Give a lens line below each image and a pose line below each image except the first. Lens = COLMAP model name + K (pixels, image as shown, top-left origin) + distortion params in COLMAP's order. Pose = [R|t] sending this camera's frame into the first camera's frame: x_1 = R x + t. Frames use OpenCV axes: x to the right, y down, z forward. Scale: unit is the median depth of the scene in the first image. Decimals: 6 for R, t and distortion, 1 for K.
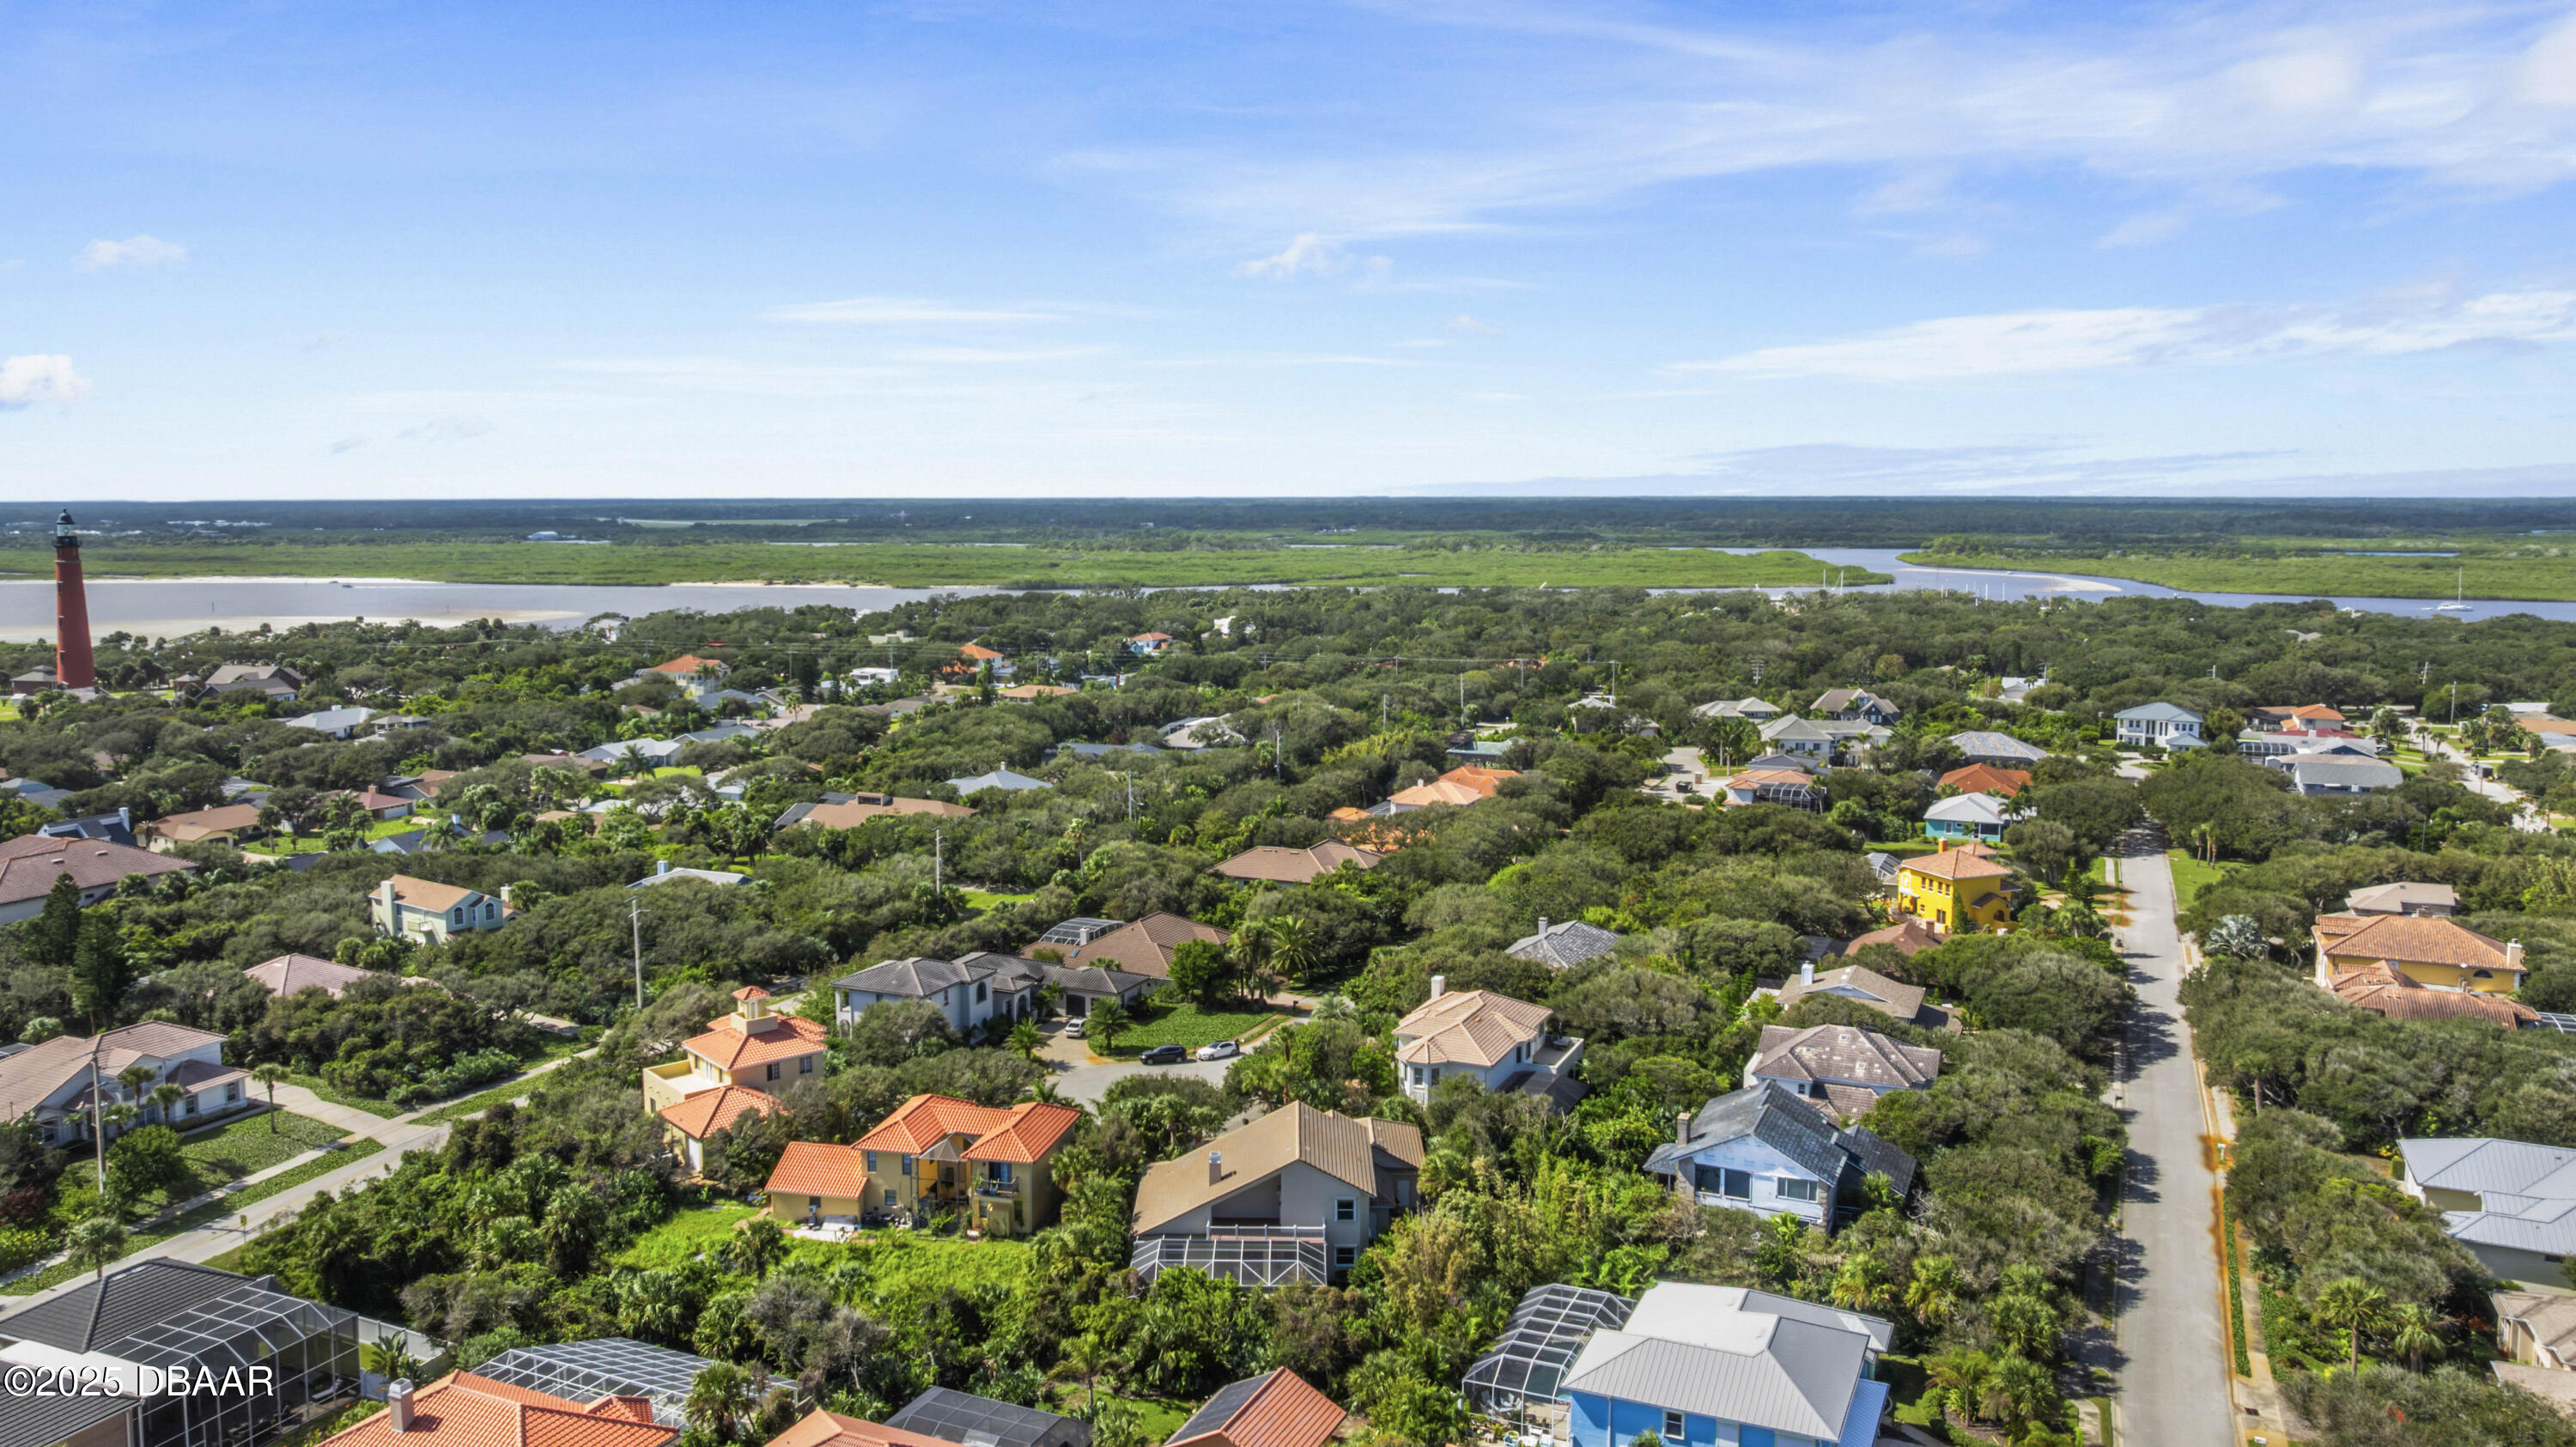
lens RADIAL K [[1829.4, 0, 1287.2], [0, 1829.4, 723.5], [0, 0, 1]] dist [-0.012016, -0.007464]
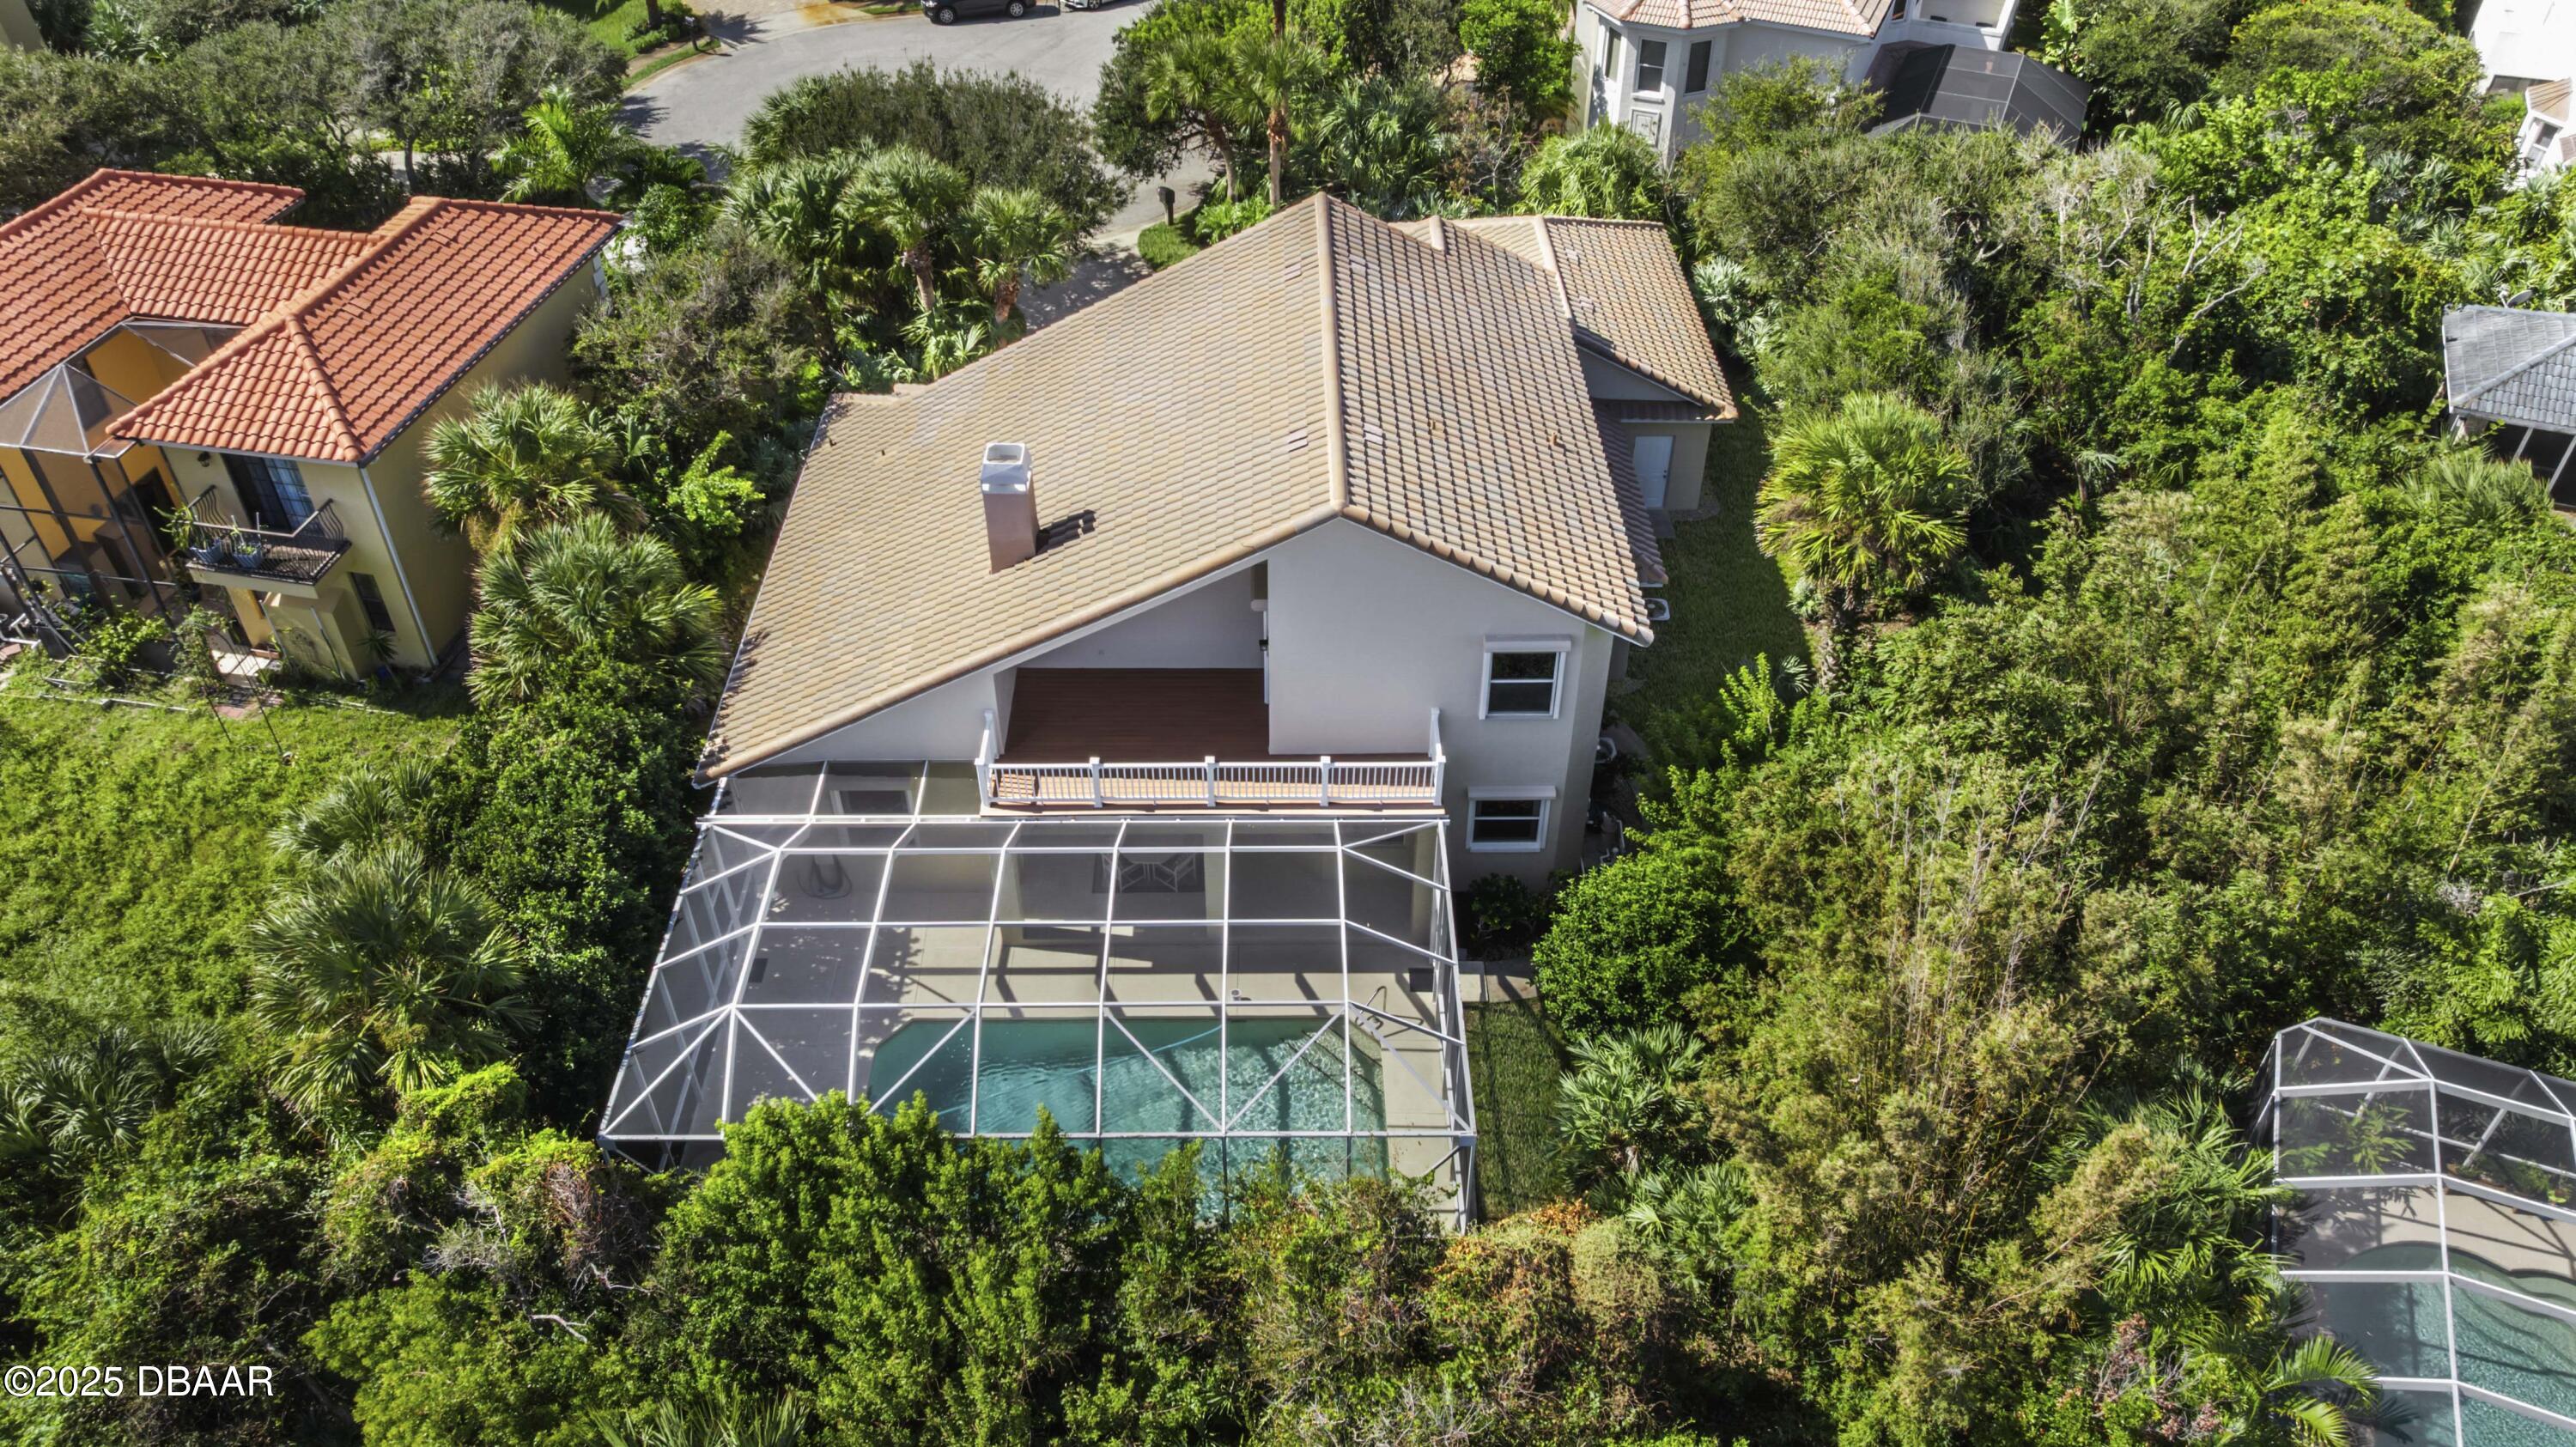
lens RADIAL K [[1829.4, 0, 1287.2], [0, 1829.4, 720.8], [0, 0, 1]] dist [-0.012016, -0.007464]
pose [[0.999886, -0.013485, 0.006811, -0.002351], [0.007587, 0.838104, 0.545458, 0.117337], [-0.013064, -0.545344, 0.838111, 0.703034]]
